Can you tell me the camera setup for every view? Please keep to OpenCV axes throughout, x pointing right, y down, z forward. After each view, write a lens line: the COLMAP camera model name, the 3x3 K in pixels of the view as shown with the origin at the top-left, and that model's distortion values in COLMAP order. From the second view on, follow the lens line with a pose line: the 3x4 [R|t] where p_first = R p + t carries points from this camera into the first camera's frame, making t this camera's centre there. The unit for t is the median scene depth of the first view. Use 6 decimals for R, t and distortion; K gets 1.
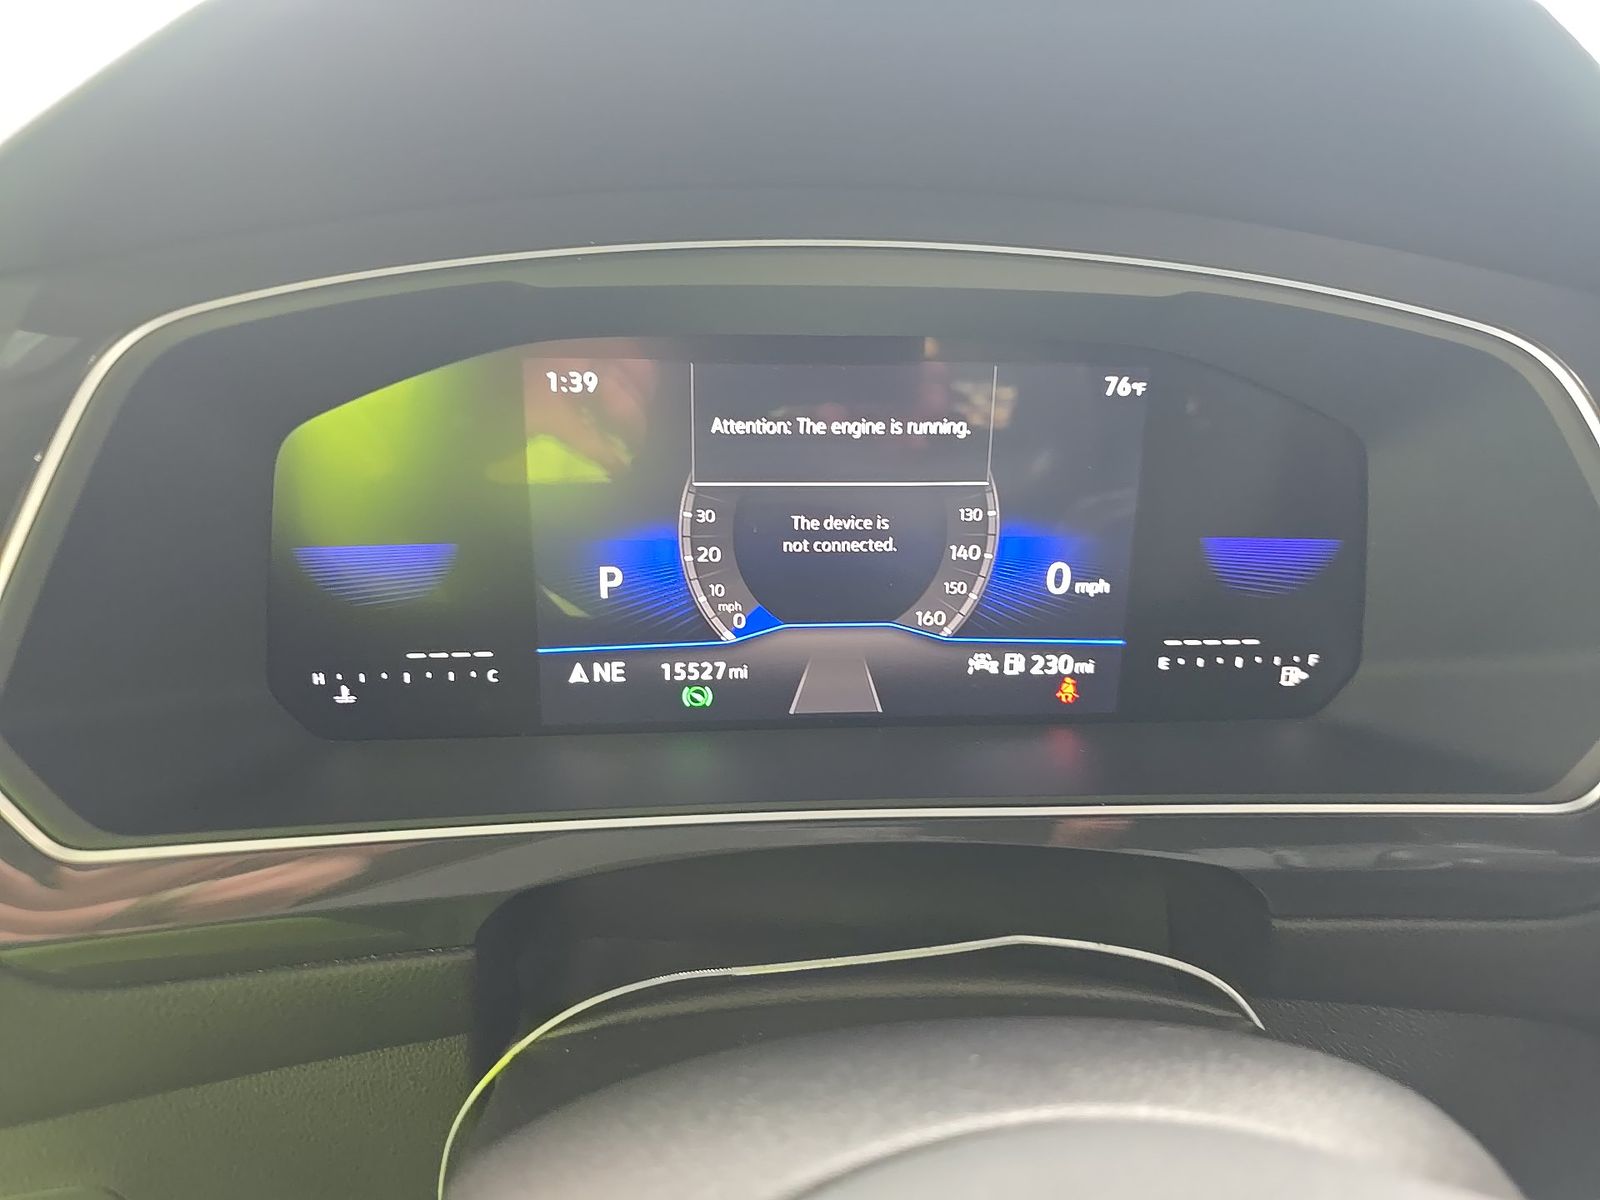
lens RADIAL K [[1063.2, 0, 809.9], [0, 1063.2, 604.0], [0, 0, 1]] dist [0.008800, -0.010733]
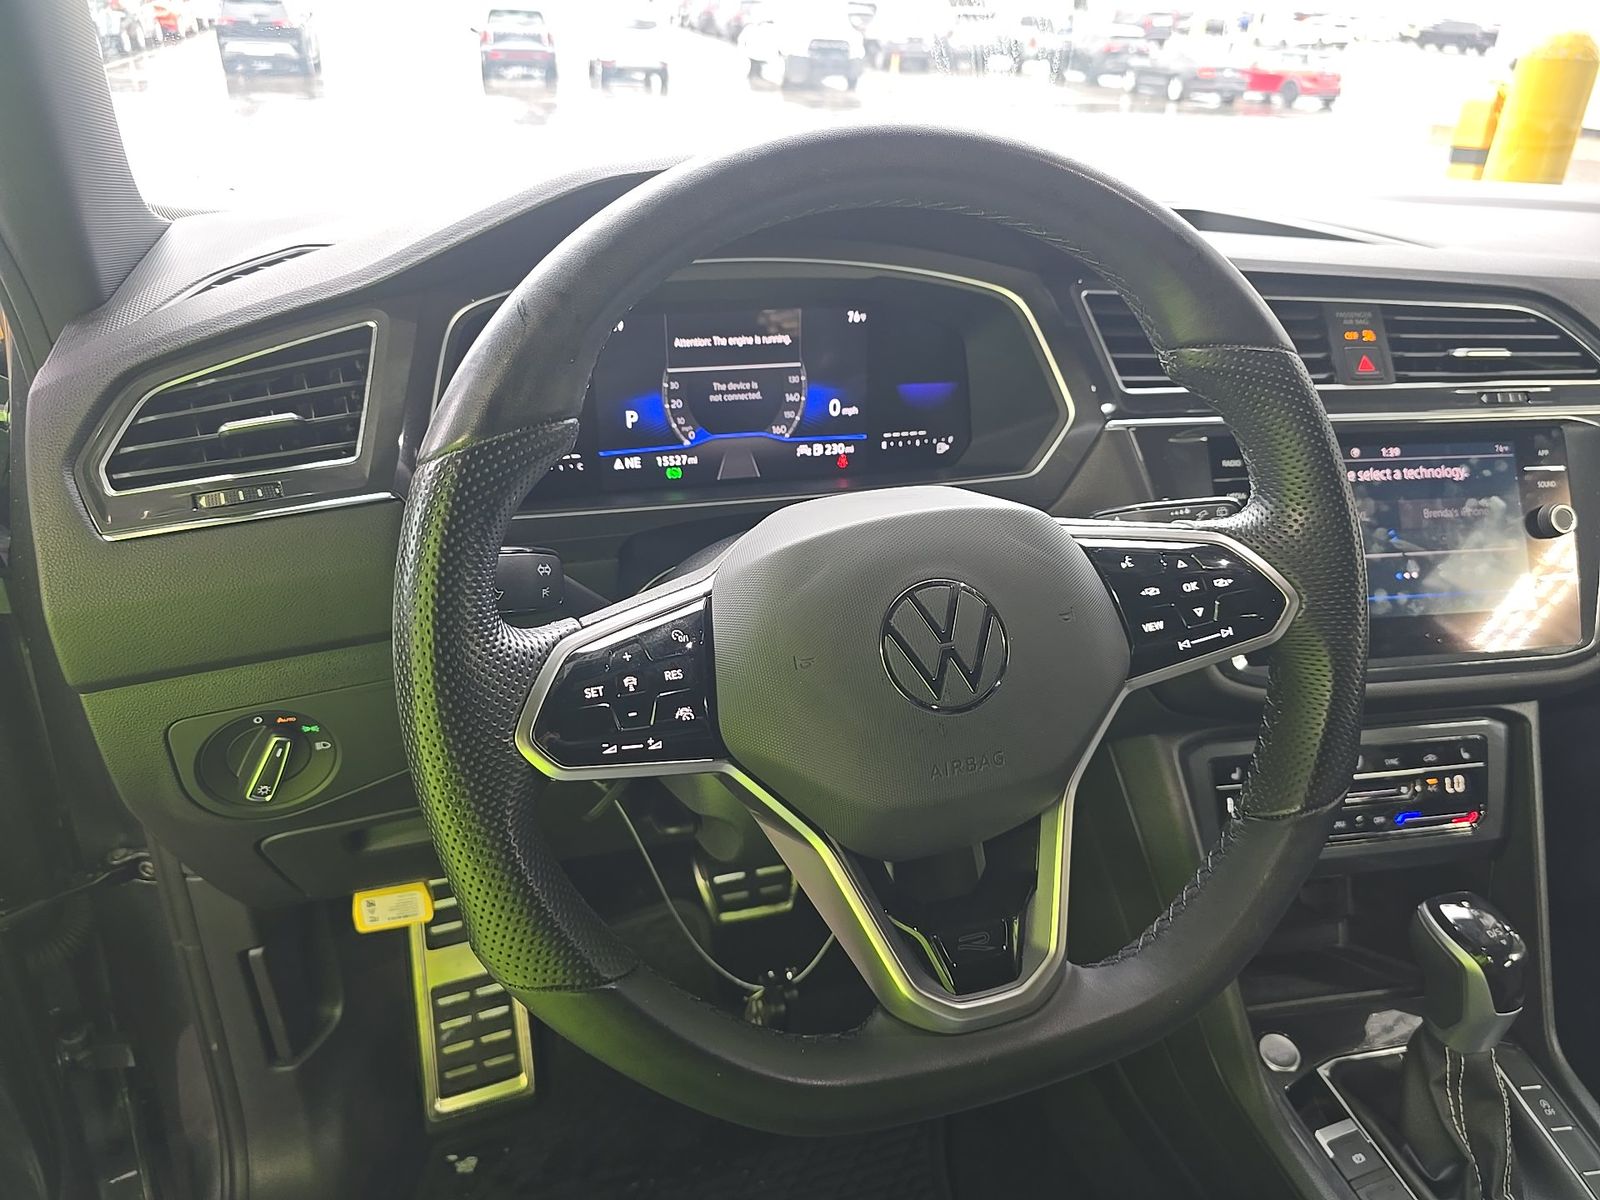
lens RADIAL K [[1063.2, 0, 799.2], [0, 1063.2, 590.1], [0, 0, 1]] dist [0.008800, -0.010733]
pose [[0.974185, -0.091820, 0.206237, -0.323589], [0.083404, 0.995303, 0.049160, 0.237377], [-0.209782, -0.030690, 0.977266, -1.133480]]
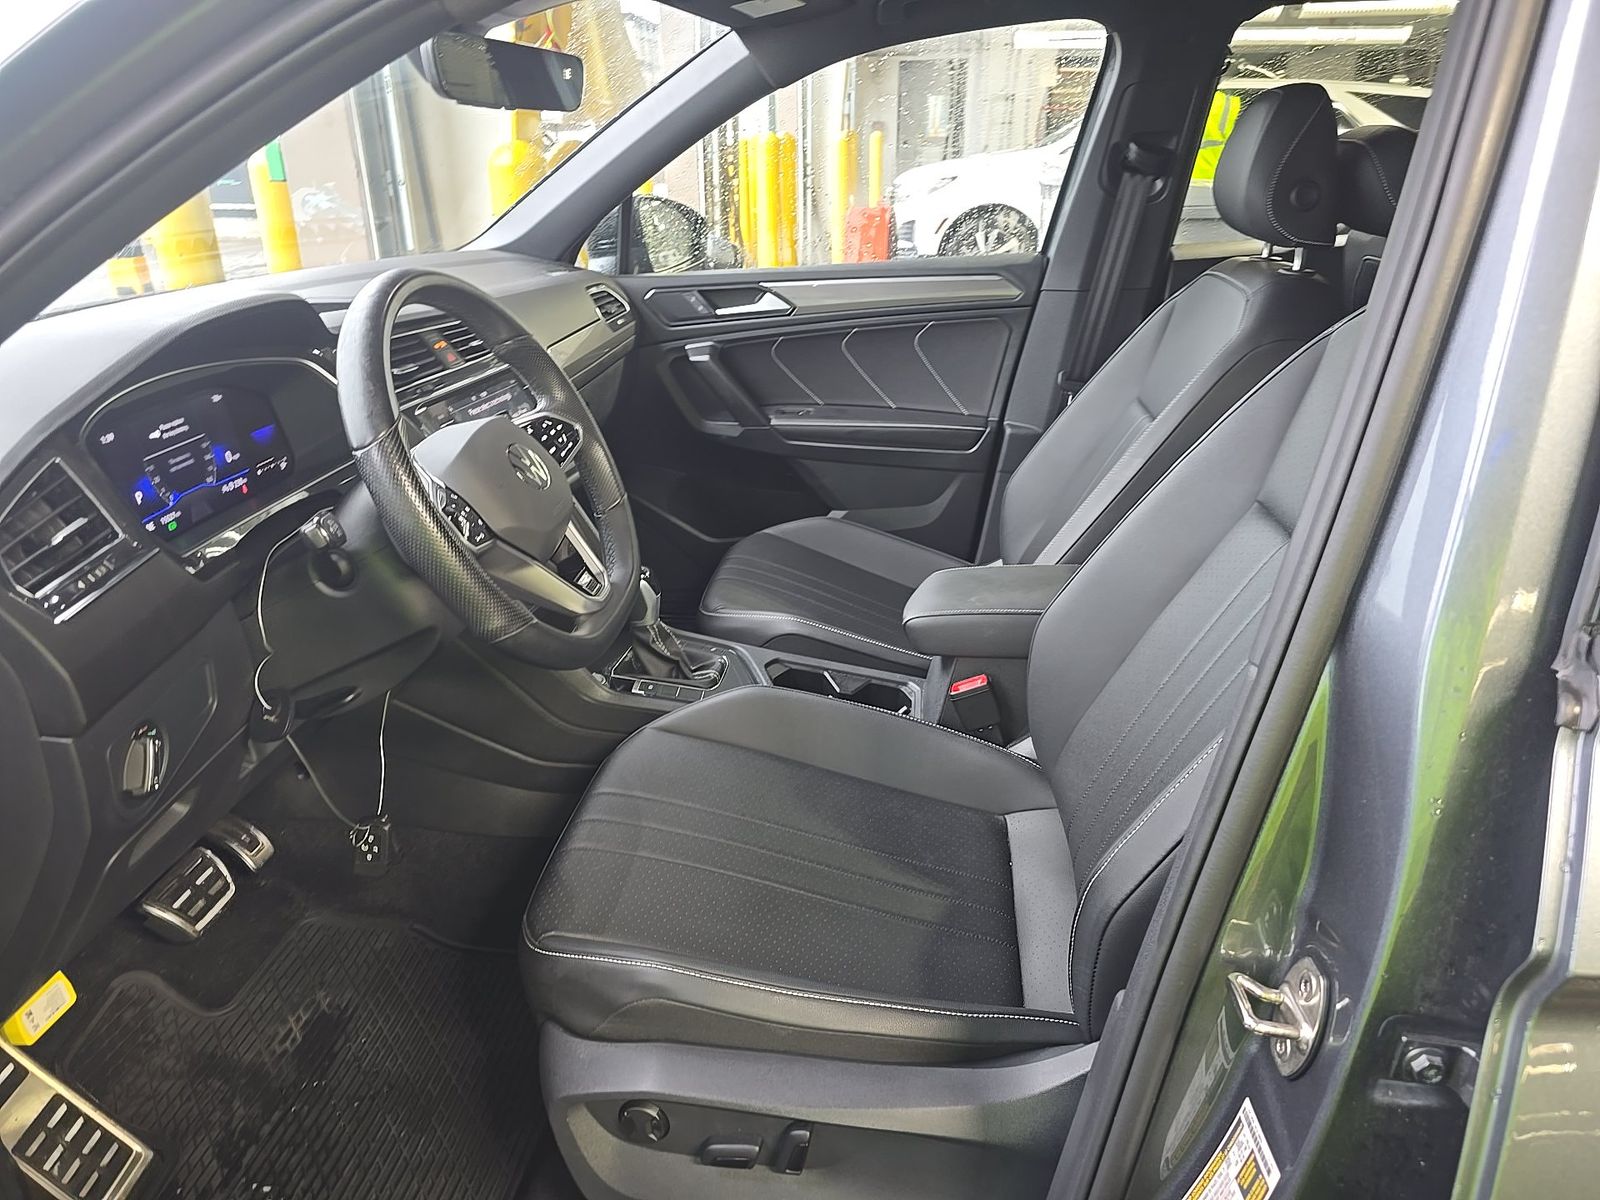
lens RADIAL K [[1063.2, 0, 799.5], [0, 1063.2, 595.7], [0, 0, 1]] dist [0.008800, -0.010733]
pose [[0.179678, -0.410385, 0.894036, -2.632750], [0.426867, 0.851330, 0.304994, 0.093125], [-0.886285, 0.326834, 0.328145, -1.550747]]
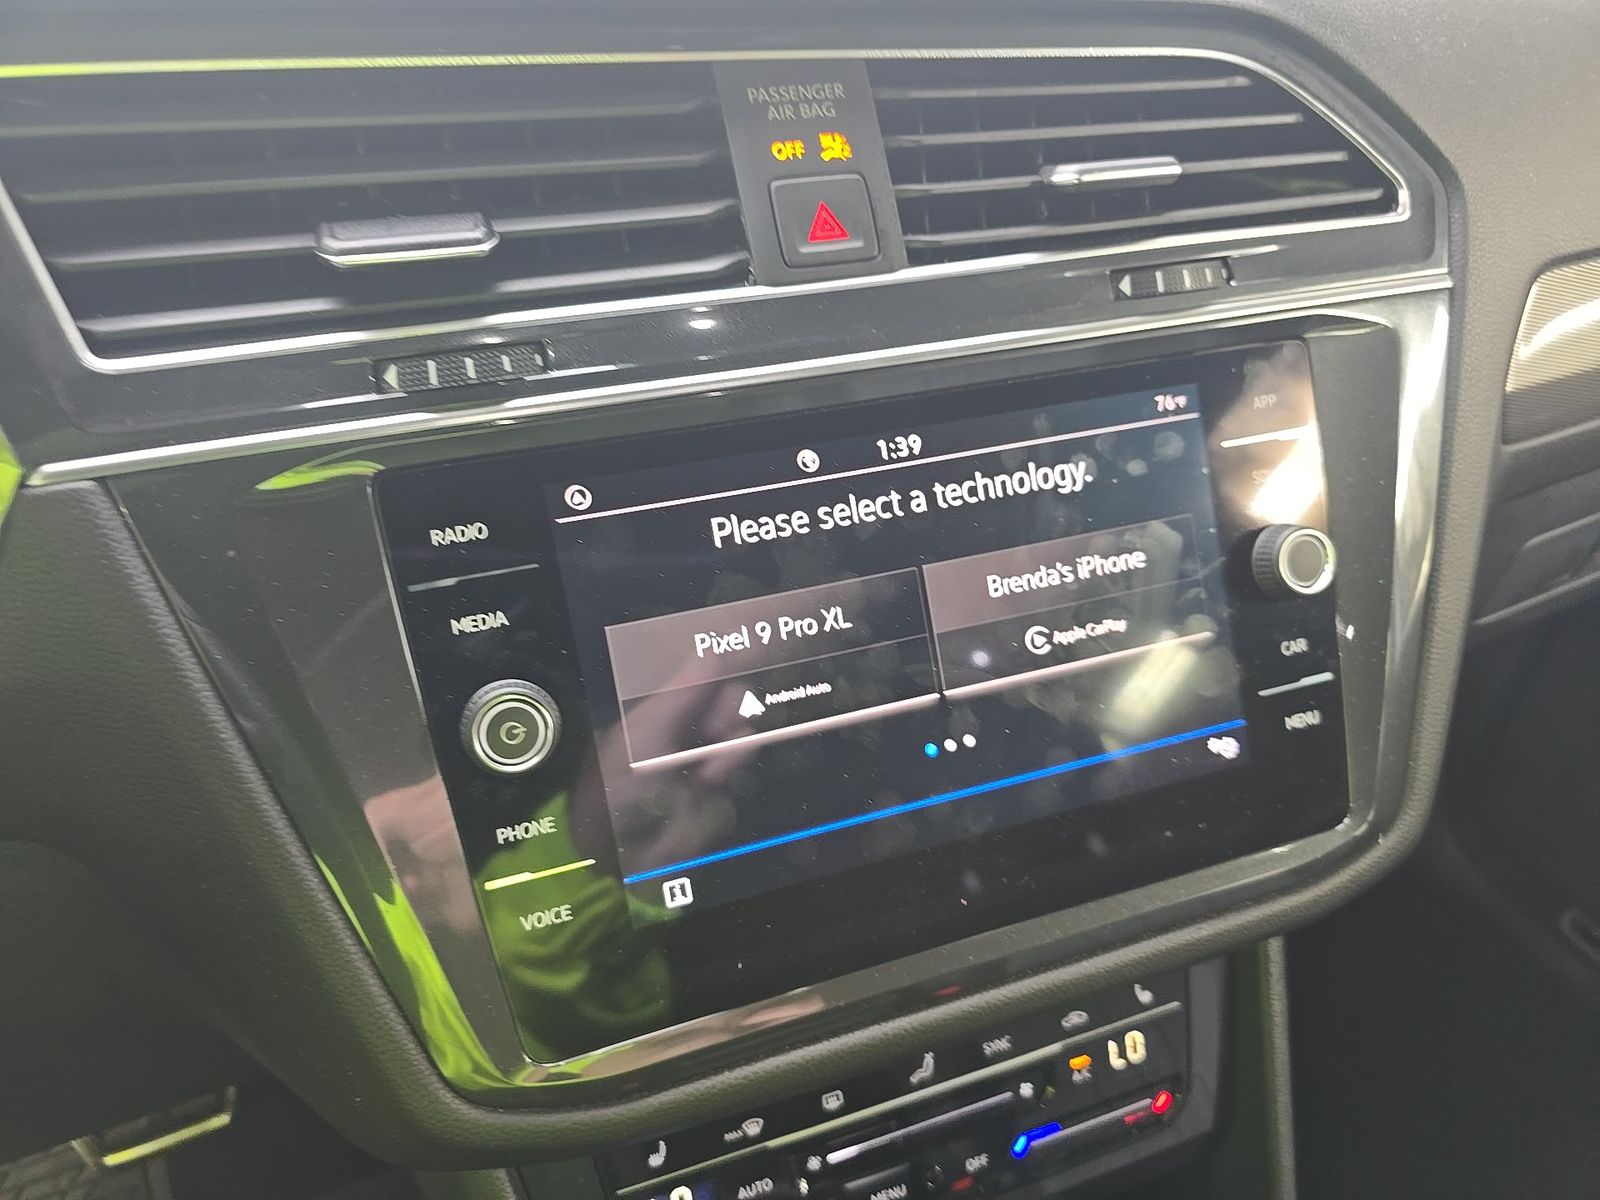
lens RADIAL K [[1063.2, 0, 789.7], [0, 1063.2, 604.6], [0, 0, 1]] dist [0.008800, -0.010733]
pose [[0.930641, -0.229032, 0.285398, 0.941817], [0.169080, 0.960804, 0.219699, 0.083899], [-0.324529, -0.156206, 0.932888, -0.081110]]
